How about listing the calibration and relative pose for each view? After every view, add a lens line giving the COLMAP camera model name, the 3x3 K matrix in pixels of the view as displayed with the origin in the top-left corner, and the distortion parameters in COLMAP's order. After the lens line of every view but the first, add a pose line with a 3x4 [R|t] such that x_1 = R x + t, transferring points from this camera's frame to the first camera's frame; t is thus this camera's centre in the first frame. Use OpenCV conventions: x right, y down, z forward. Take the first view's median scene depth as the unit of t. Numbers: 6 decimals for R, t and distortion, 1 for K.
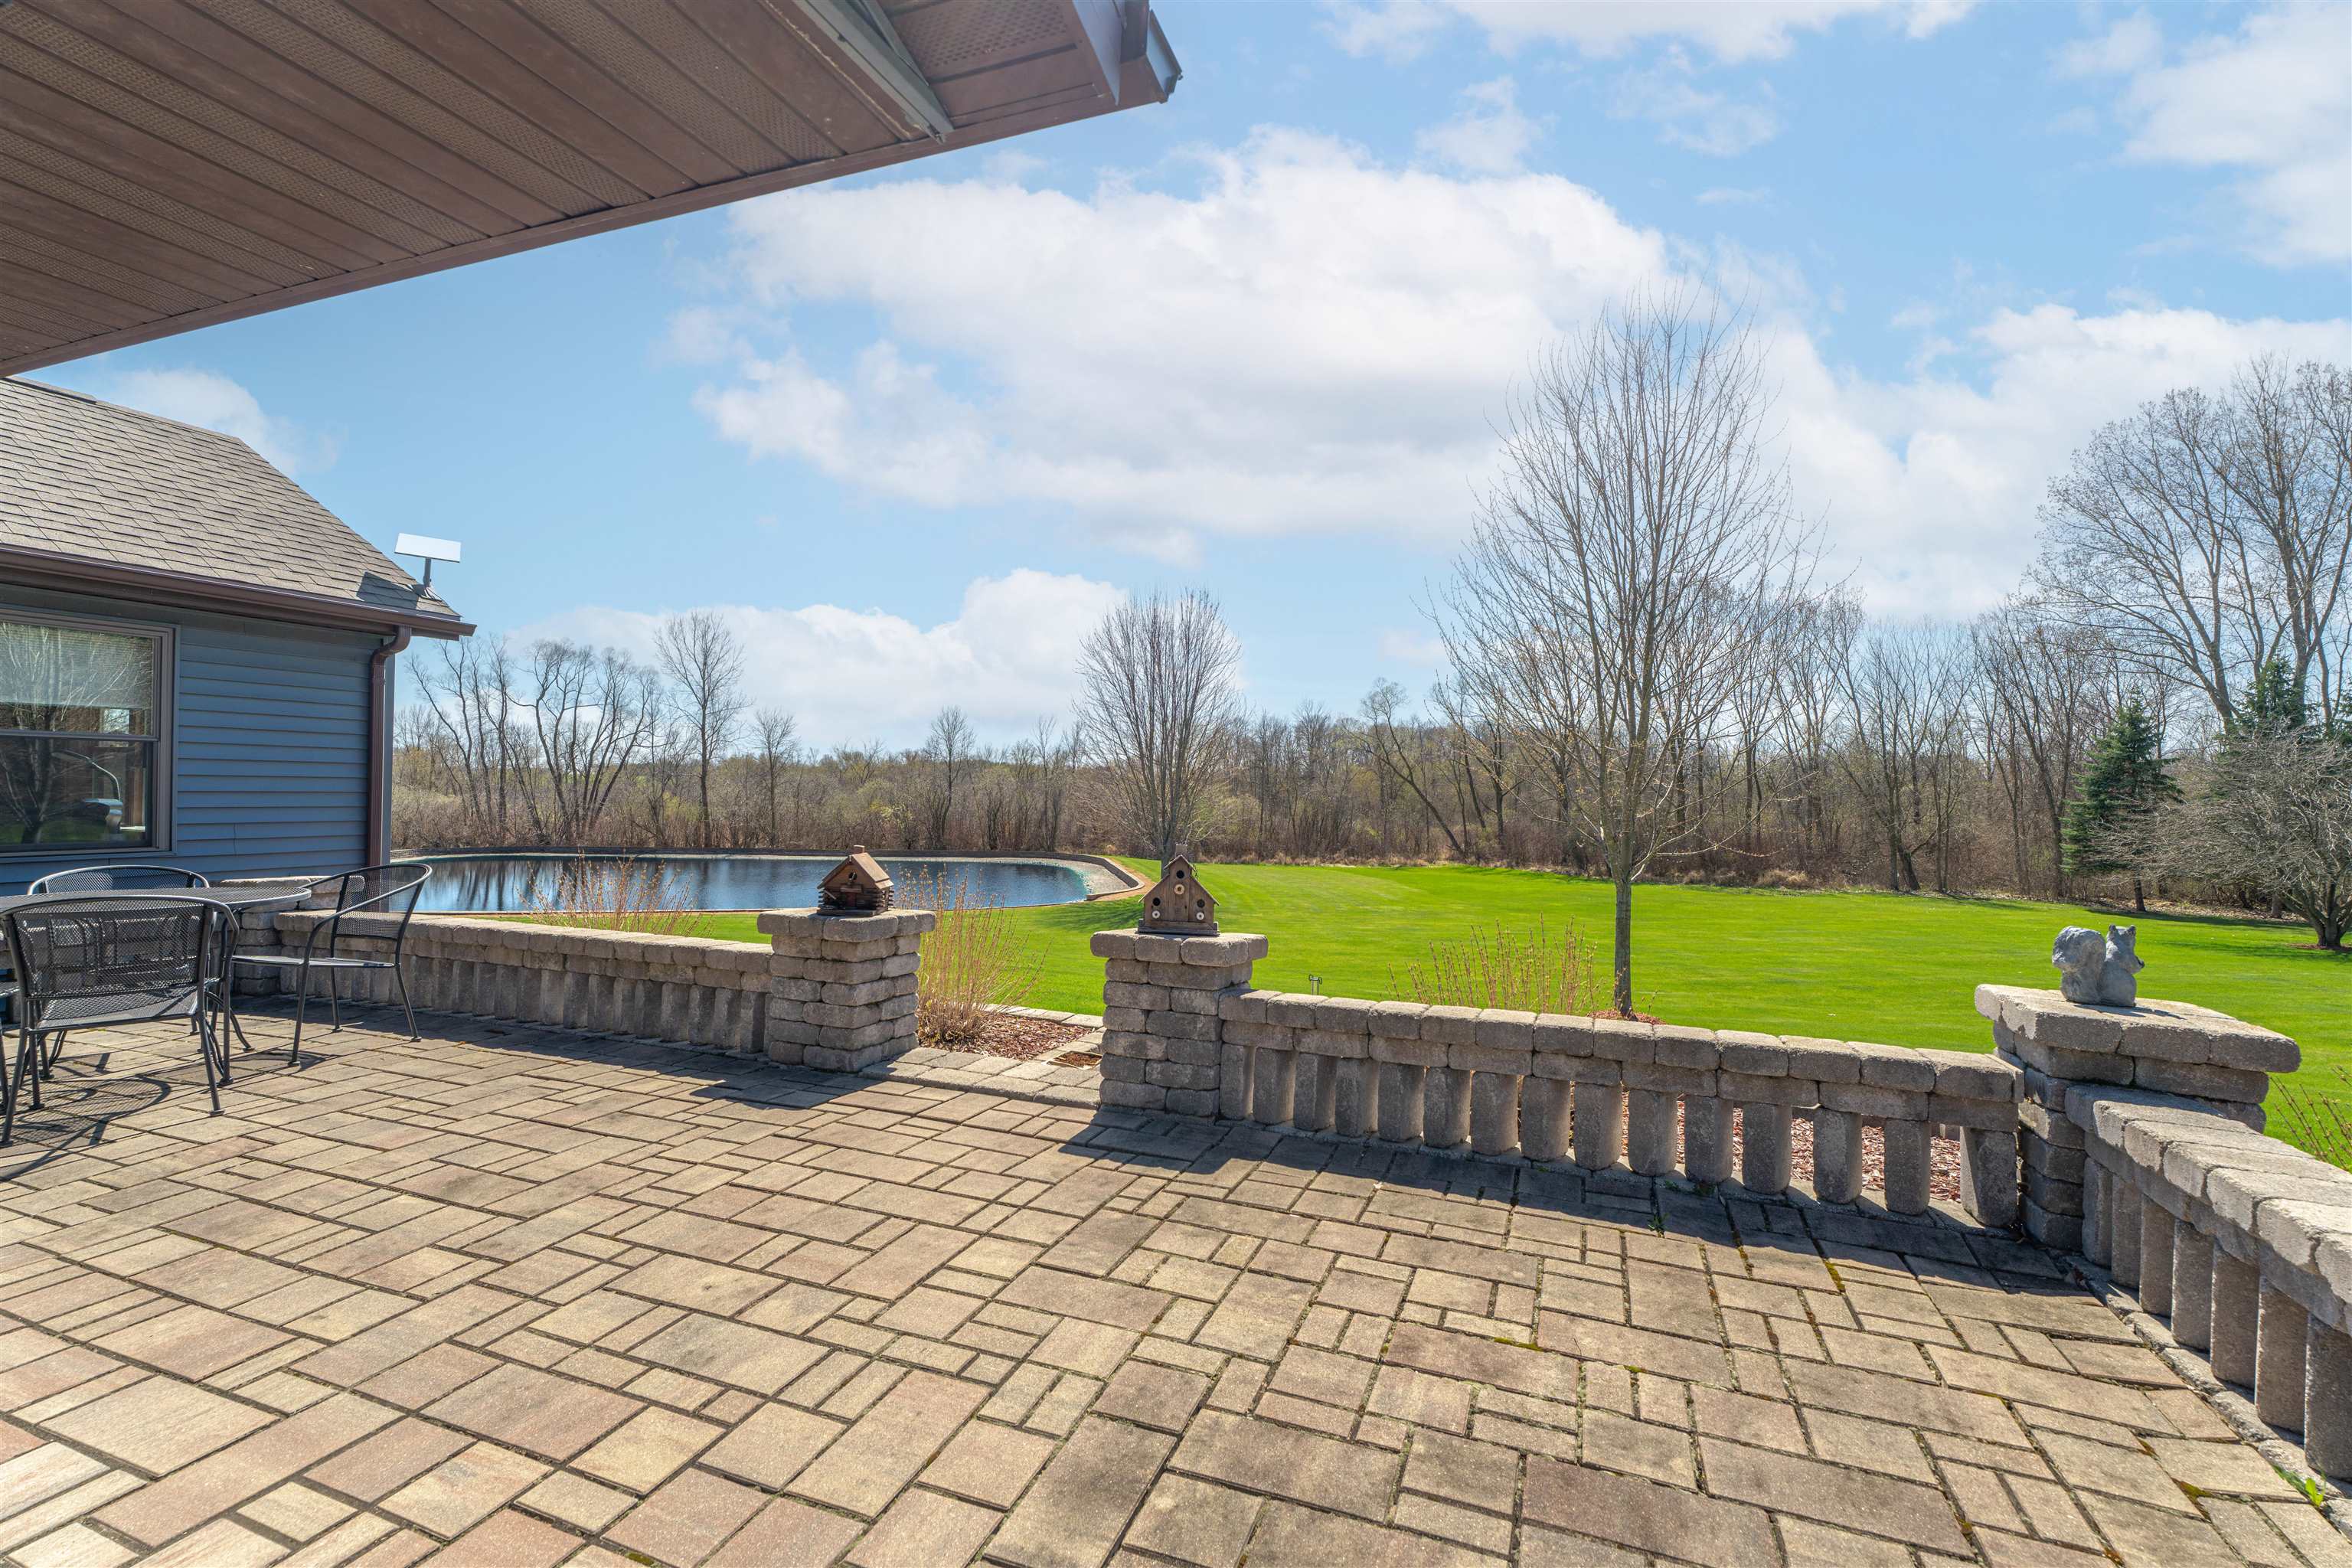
lens RADIAL K [[1057.3, 0, 1171.0], [0, 1057.3, 791.2], [0, 0, 1]] dist [0.002239, 0.001127]
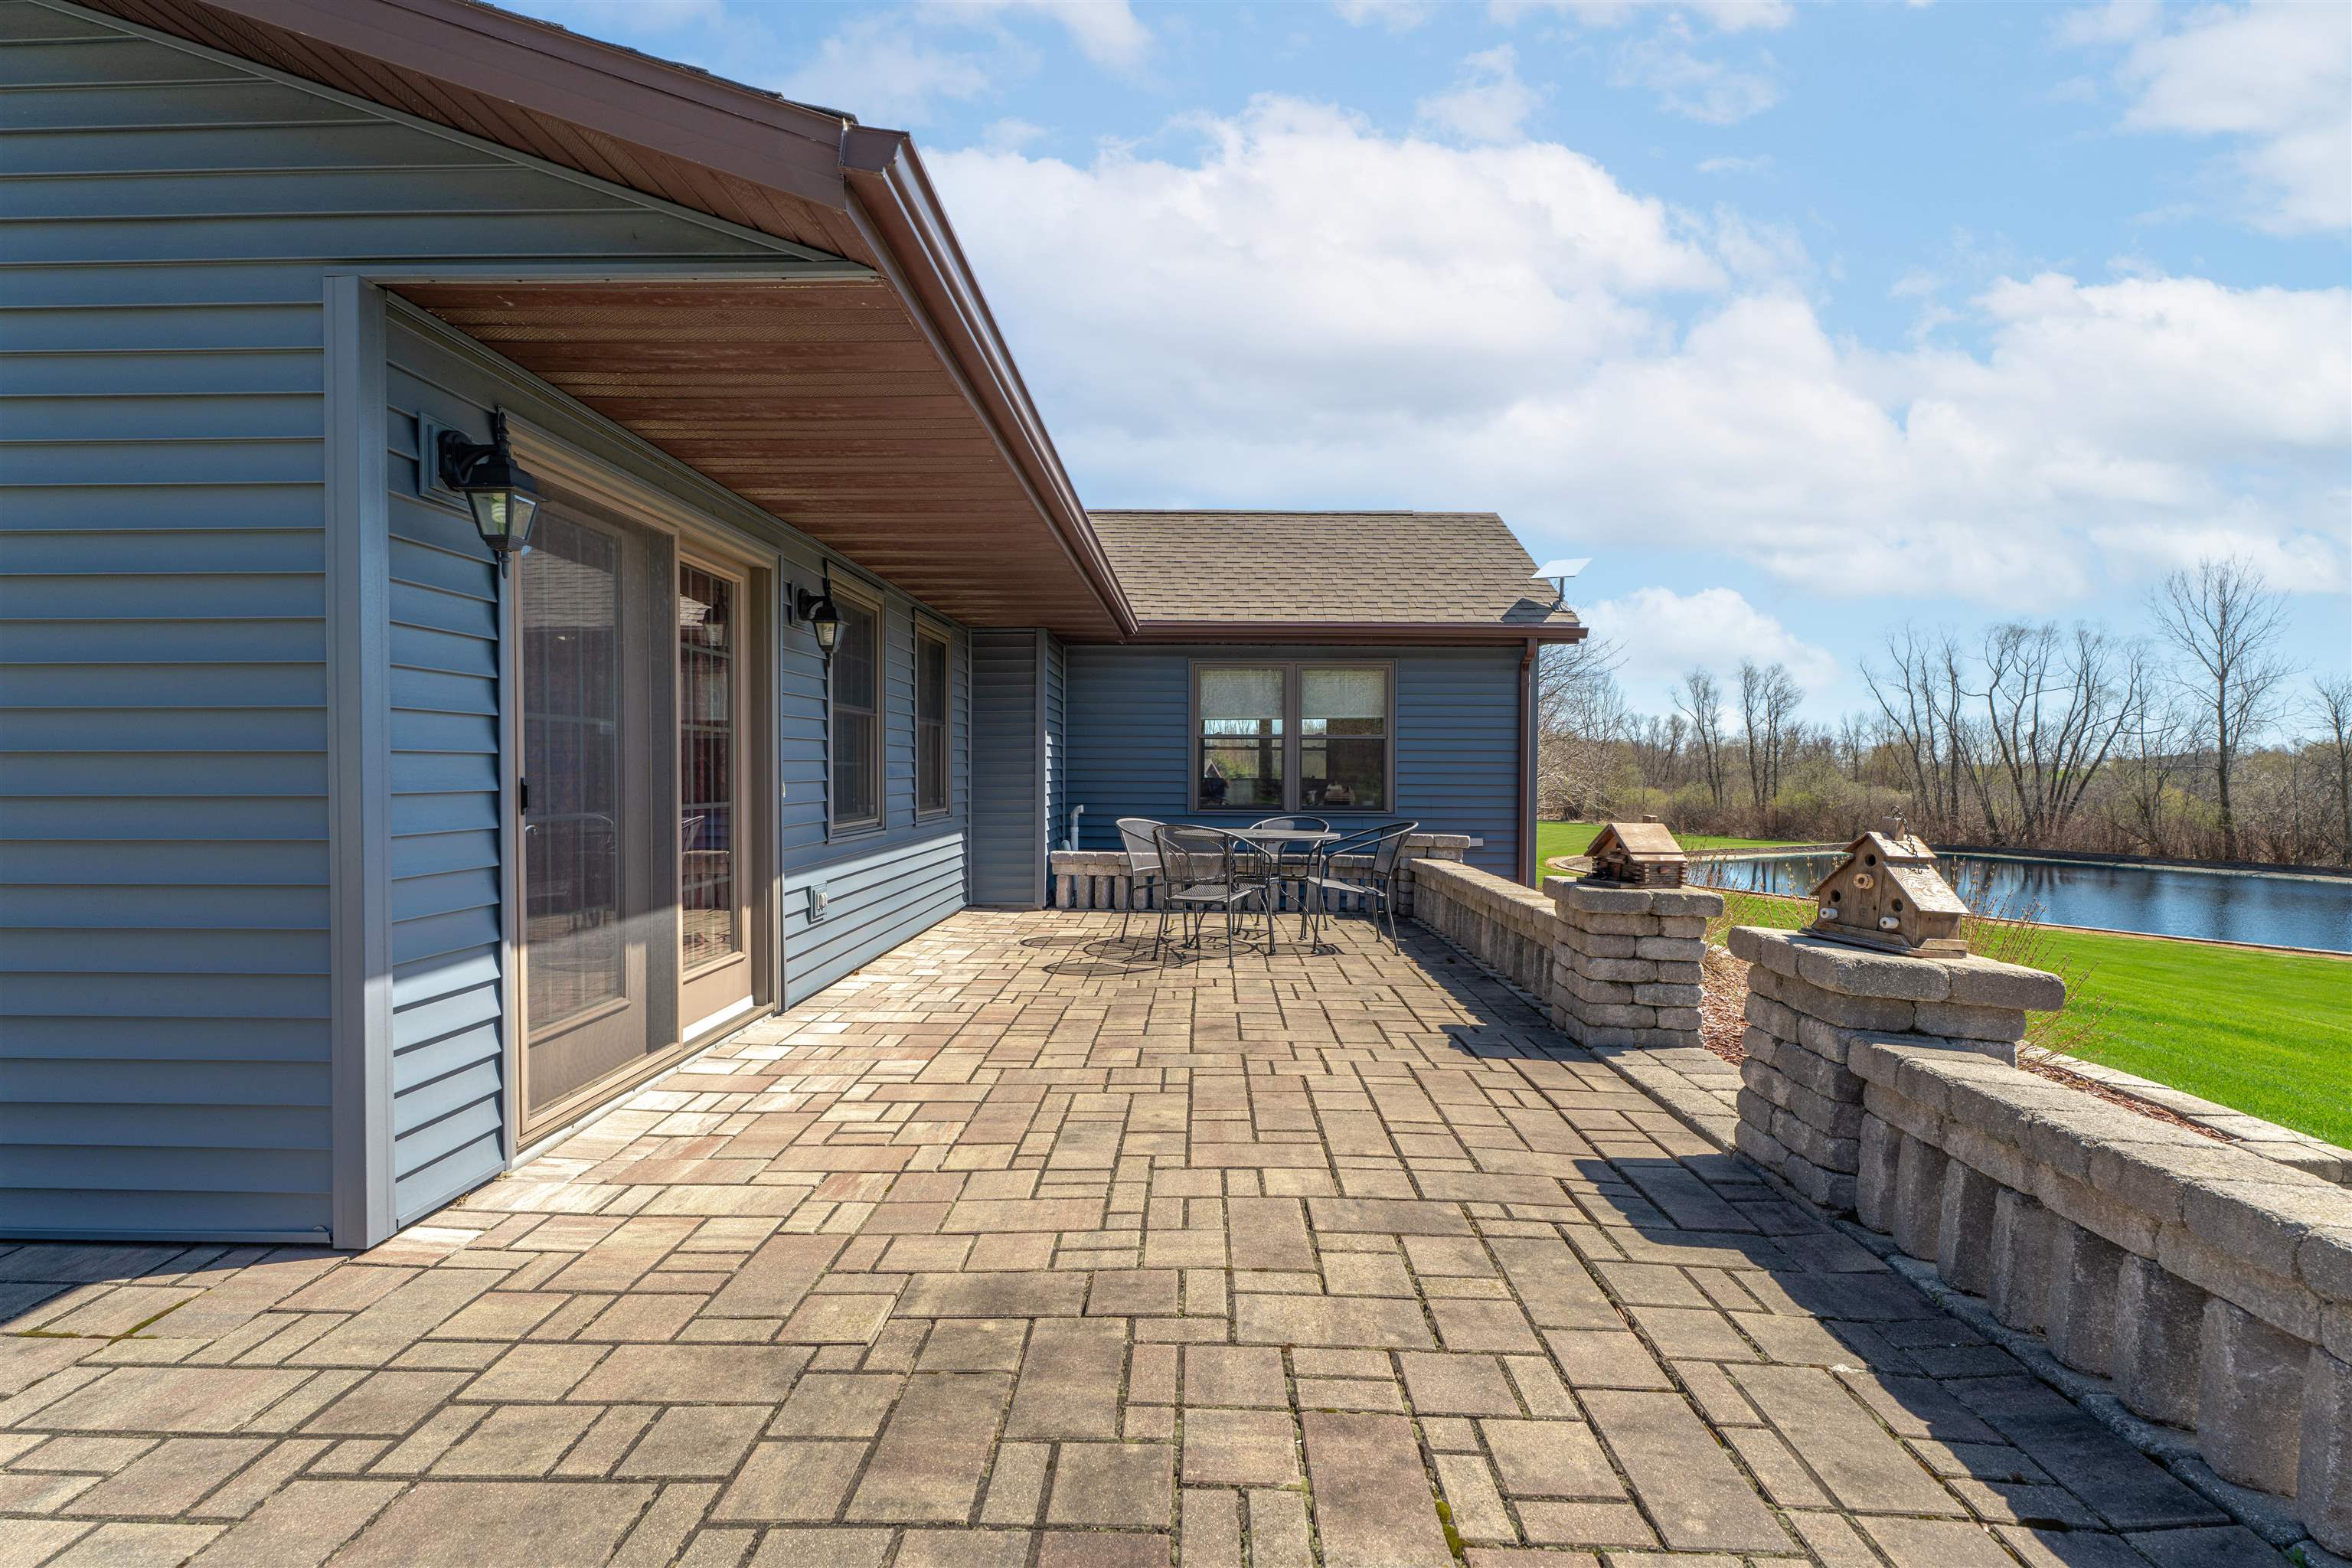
lens RADIAL K [[1057.3, 0, 1176.5], [0, 1057.3, 774.3], [0, 0, 1]] dist [0.002239, 0.001127]
pose [[0.345072, -0.009910, -0.938524, 0.039866], [-0.002559, 0.999931, -0.011499, 0.002515], [0.938573, 0.006370, 0.345023, 0.026772]]
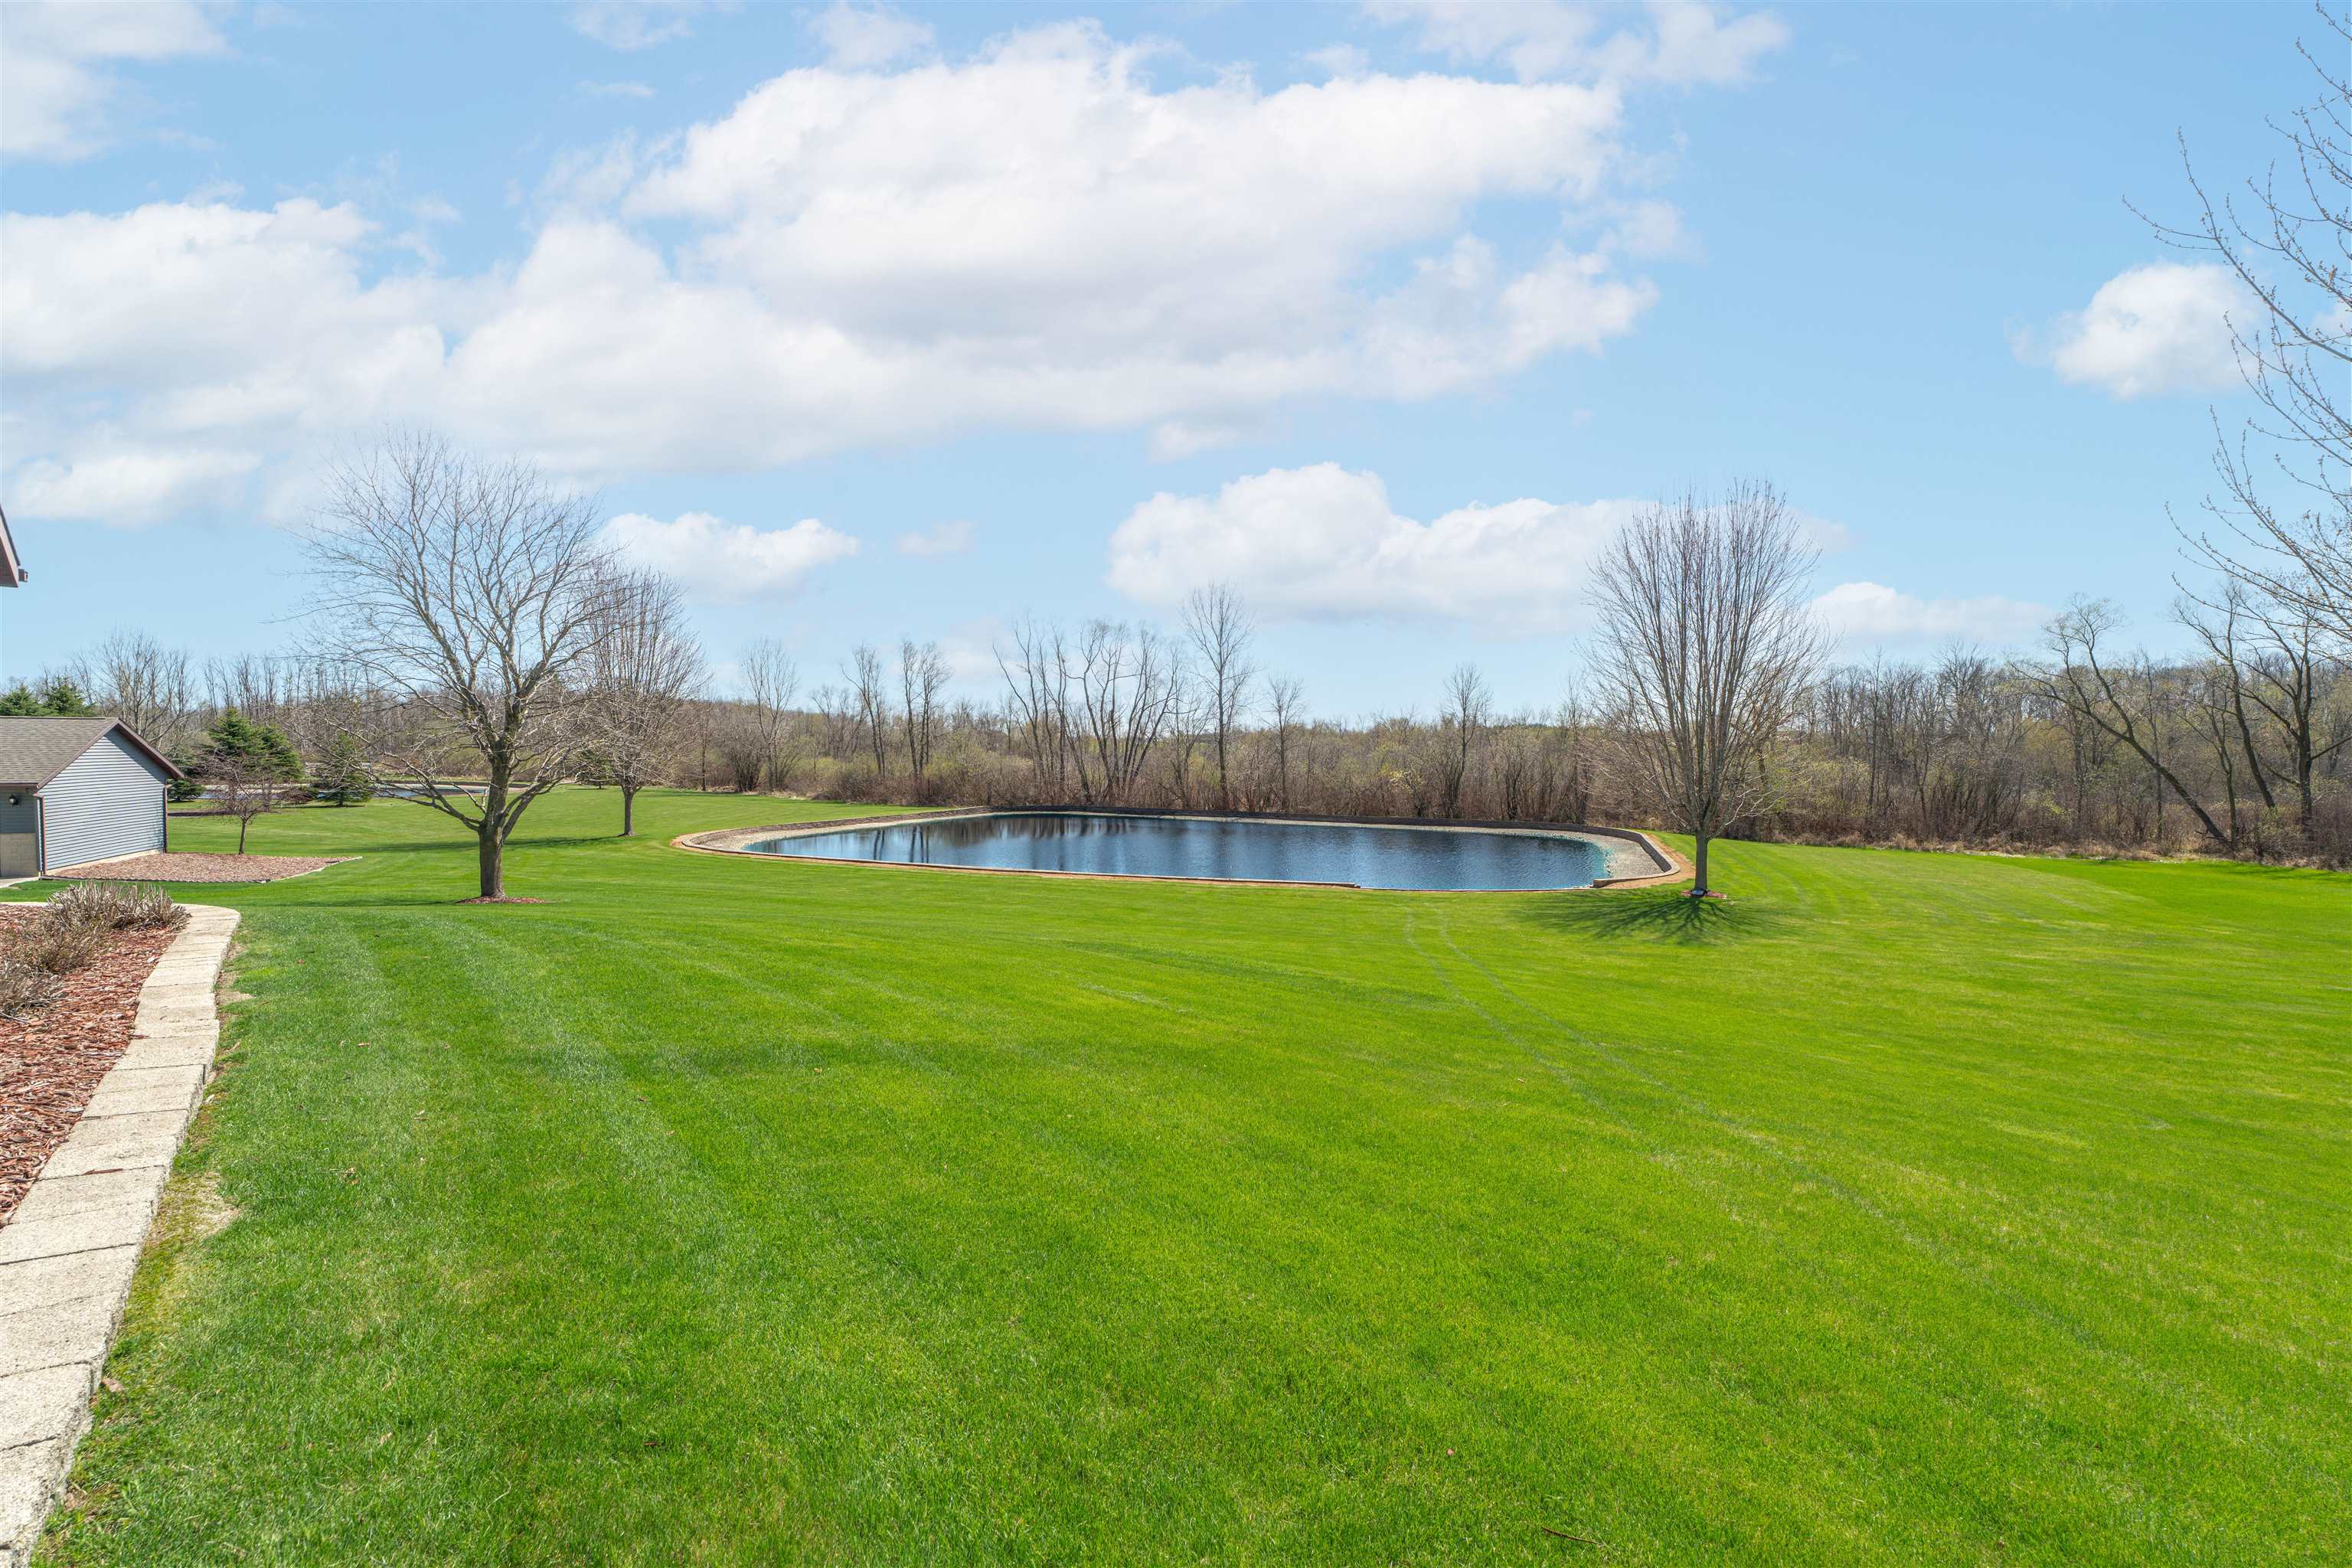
lens RADIAL K [[1057.3, 0, 1170.2], [0, 1057.3, 786.7], [0, 0, 1]] dist [0.002239, 0.001127]
pose [[0.871243, 0.011509, -0.490716, 0.035568], [0.002006, 0.999633, 0.027006, 0.004910], [0.490847, -0.024513, 0.870901, 0.146082]]
